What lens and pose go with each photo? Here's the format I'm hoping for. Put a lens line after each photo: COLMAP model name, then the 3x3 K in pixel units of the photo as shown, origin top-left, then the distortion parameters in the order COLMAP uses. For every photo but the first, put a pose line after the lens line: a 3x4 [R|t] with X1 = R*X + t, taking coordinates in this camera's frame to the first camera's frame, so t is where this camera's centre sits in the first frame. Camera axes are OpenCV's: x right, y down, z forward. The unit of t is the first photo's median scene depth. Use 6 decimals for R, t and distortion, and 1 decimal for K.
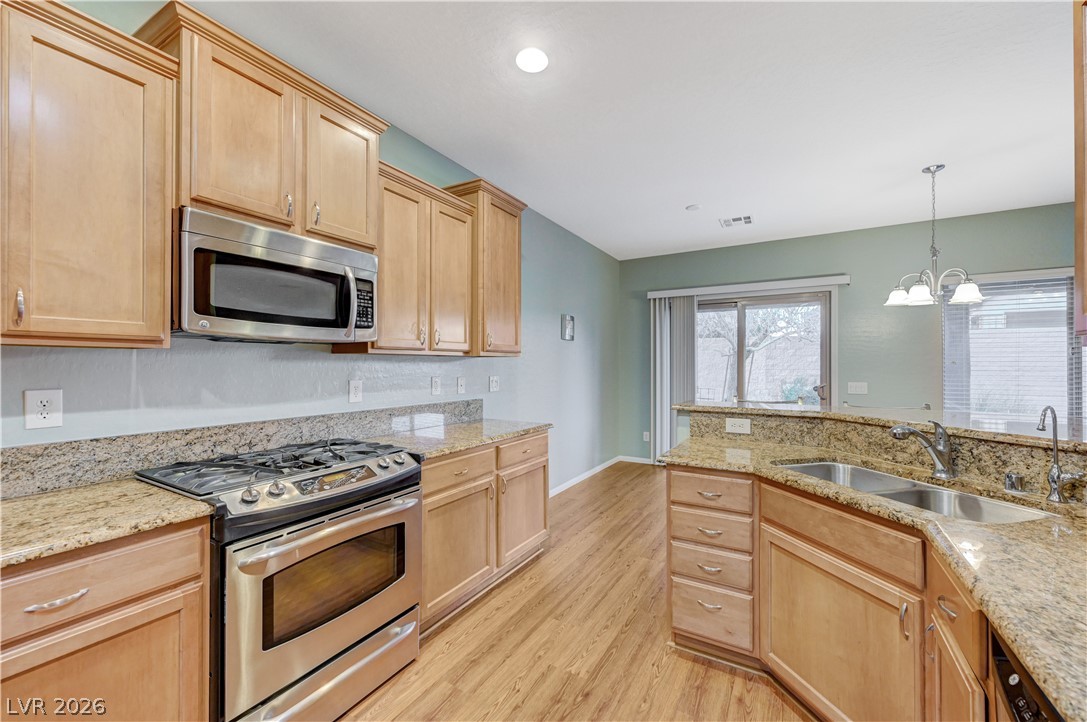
lens RADIAL K [[427.0, 0, 550.8], [0, 427.0, 363.7], [0, 0, 1]] dist [-0.001216, -0.000005]
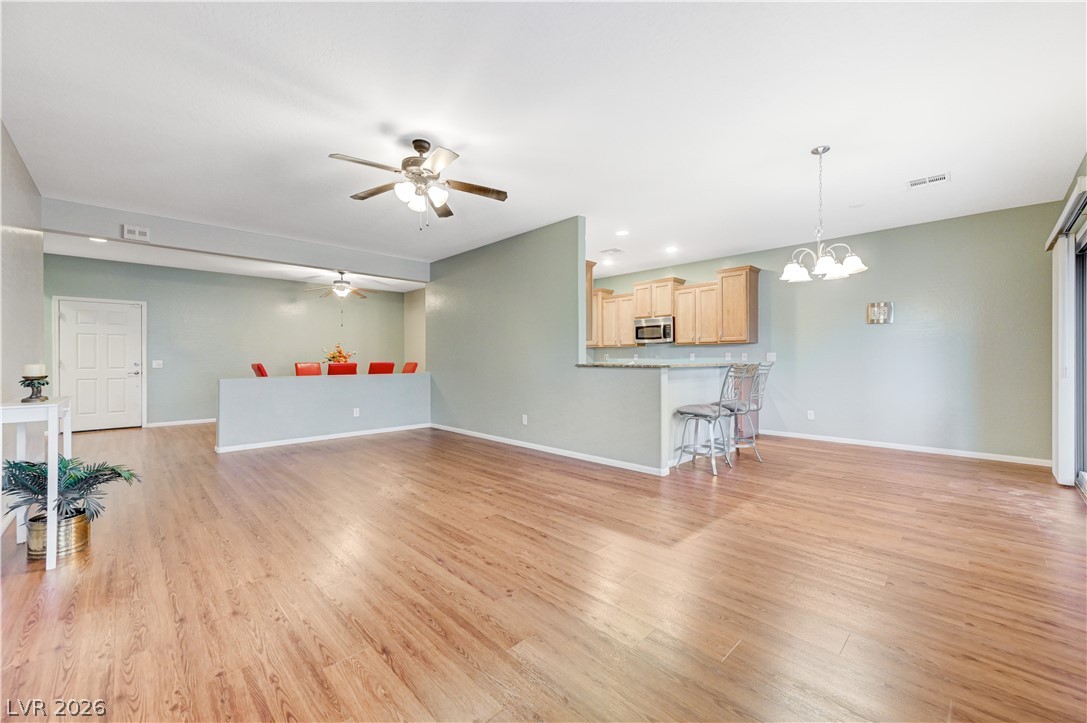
lens RADIAL K [[434.6, 0, 548.7], [0, 434.6, 359.9], [0, 0, 1]] dist [0.001077, 0.000076]
pose [[-0.264828, -0.000112, -0.964296, 3.322152], [0.004182, 0.999990, -0.001264, 0.100175], [0.964287, -0.004367, -0.264825, 0.984922]]
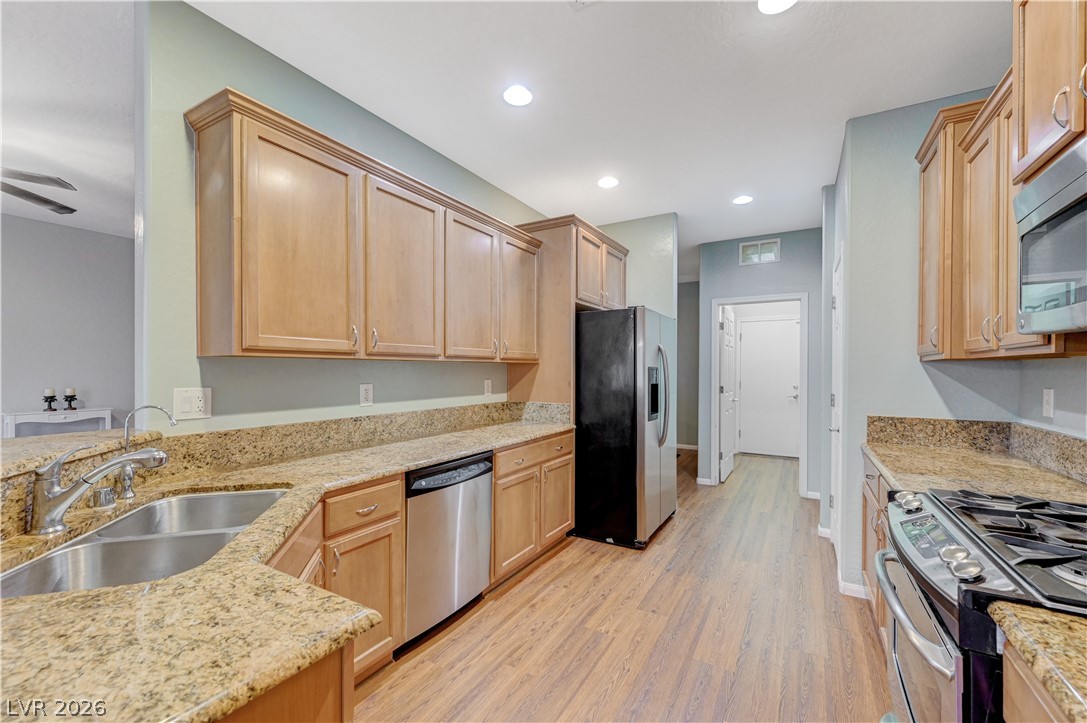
lens RADIAL K [[436.8, 0, 549.8], [0, 436.8, 371.9], [0, 0, 1]] dist [0.002213, 0.000269]
pose [[-0.999985, -0.005427, 0.000139, 0.095553], [-0.005427, 0.999981, 0.003080, 0.004406], [-0.000156, 0.003080, -0.999995, 1.350723]]
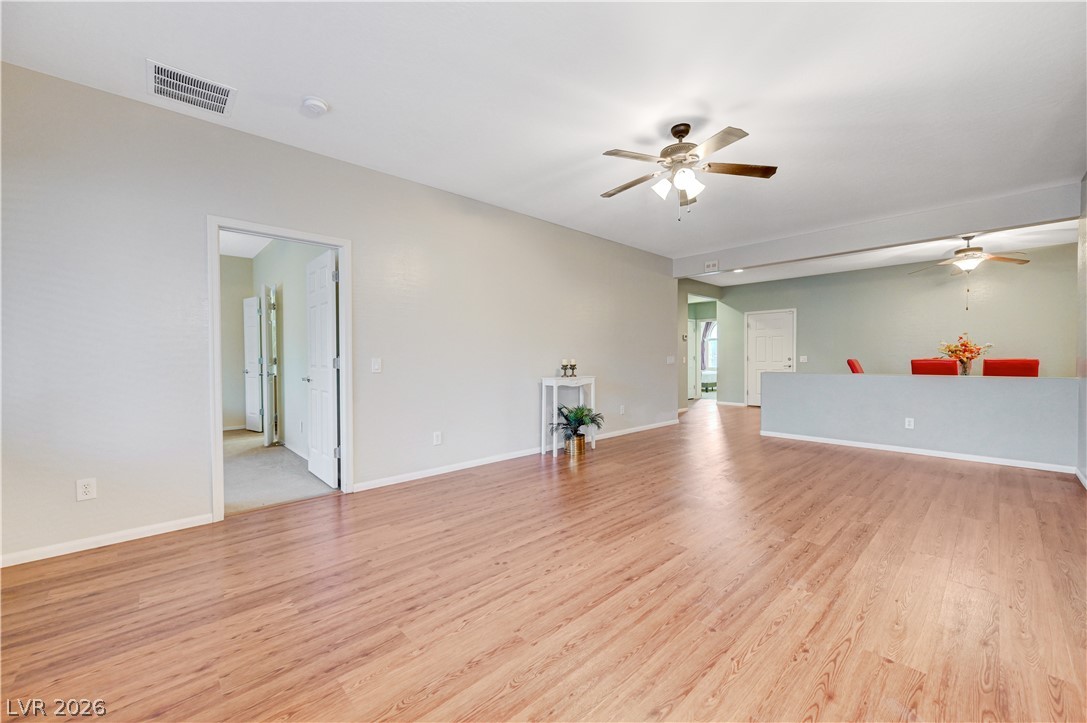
lens RADIAL K [[427.0, 0, 550.8], [0, 427.0, 364.2], [0, 0, 1]] dist [-0.001216, -0.000005]
pose [[-0.959578, -0.002034, 0.281434, 1.883774], [0.002161, 0.999891, 0.014596, 0.099282], [-0.281433, 0.014615, -0.959470, 1.686042]]
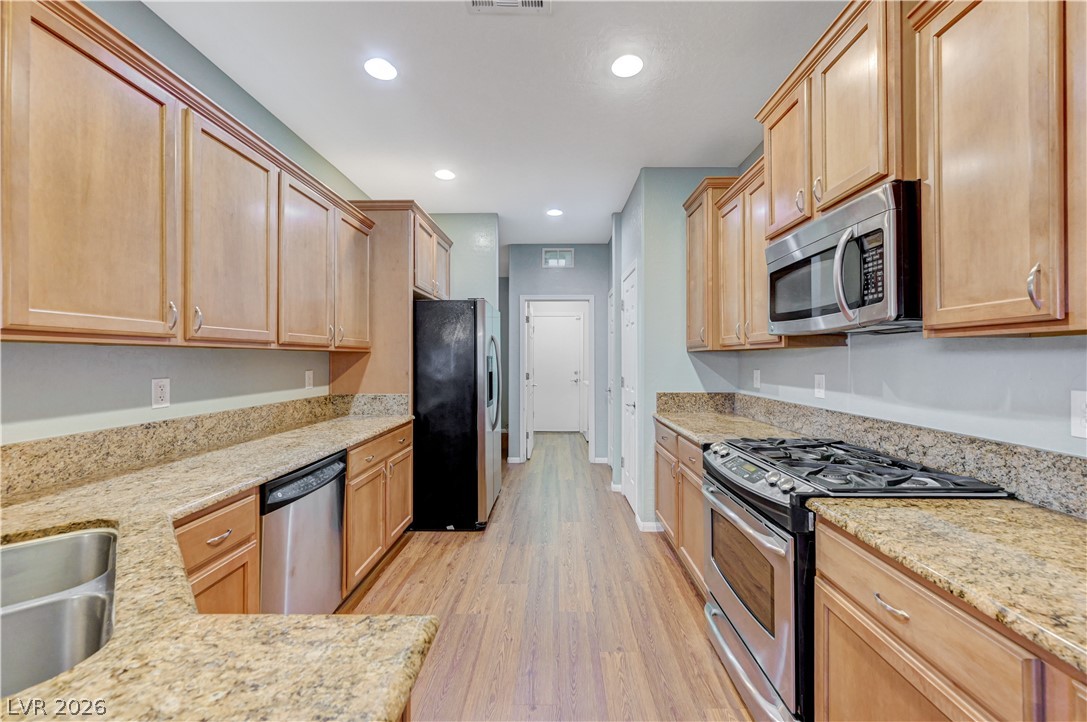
lens RADIAL K [[429.7, 0, 549.3], [0, 429.7, 354.3], [0, 0, 1]] dist [-0.000016, 0.000146]
pose [[-0.873514, -0.006307, -0.486759, 0.334997], [0.000246, 0.999910, -0.013399, 0.005610], [0.486800, -0.011824, -0.873434, 1.325882]]
